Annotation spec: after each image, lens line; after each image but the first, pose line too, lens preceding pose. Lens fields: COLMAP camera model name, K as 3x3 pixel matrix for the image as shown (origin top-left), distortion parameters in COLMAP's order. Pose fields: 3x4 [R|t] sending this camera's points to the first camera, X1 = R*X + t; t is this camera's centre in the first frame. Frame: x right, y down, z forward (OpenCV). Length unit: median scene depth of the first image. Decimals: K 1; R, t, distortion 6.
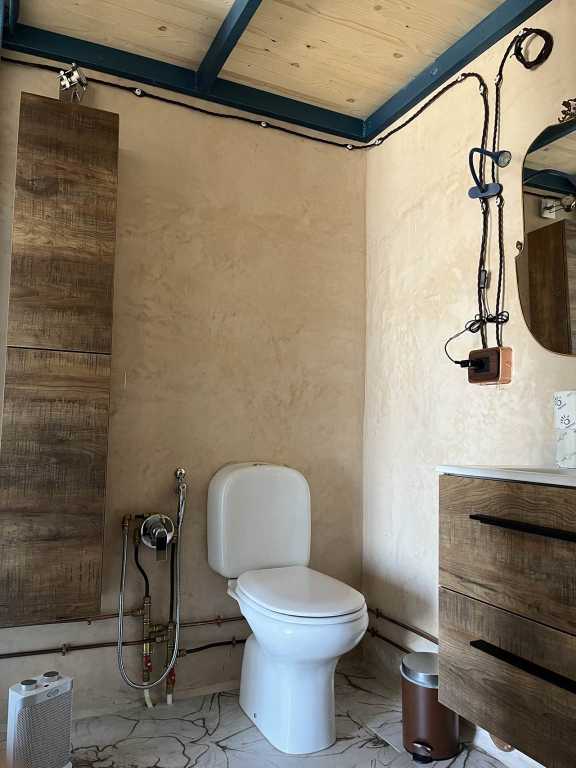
lens RADIAL K [[587.6, 0, 285.3], [0, 587.6, 380.7], [0, 0, 1]] dist [0.055320, -0.065622]
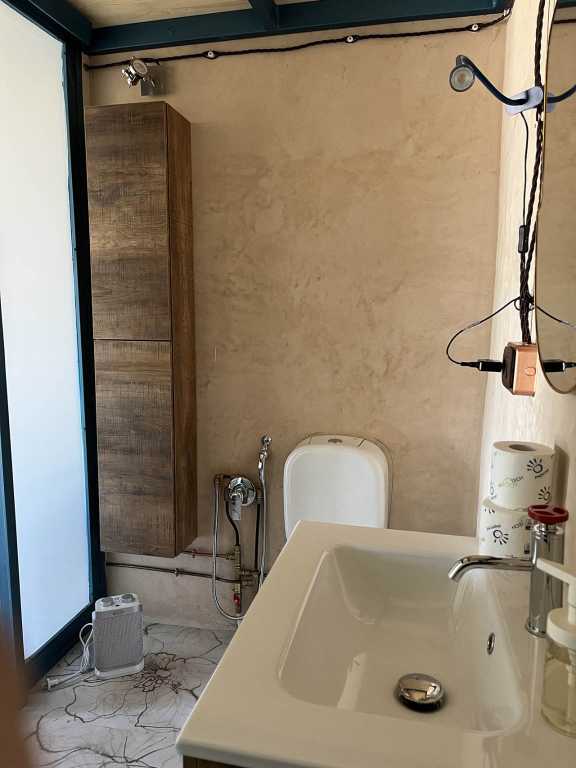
lens RADIAL K [[587.6, 0, 285.5], [0, 587.6, 385.7], [0, 0, 1]] dist [0.055320, -0.065622]
pose [[0.780498, 0.065731, -0.621694, 0.496702], [0.071615, 0.978510, 0.193365, -0.140745], [0.621043, -0.195443, 0.759017, 0.242533]]
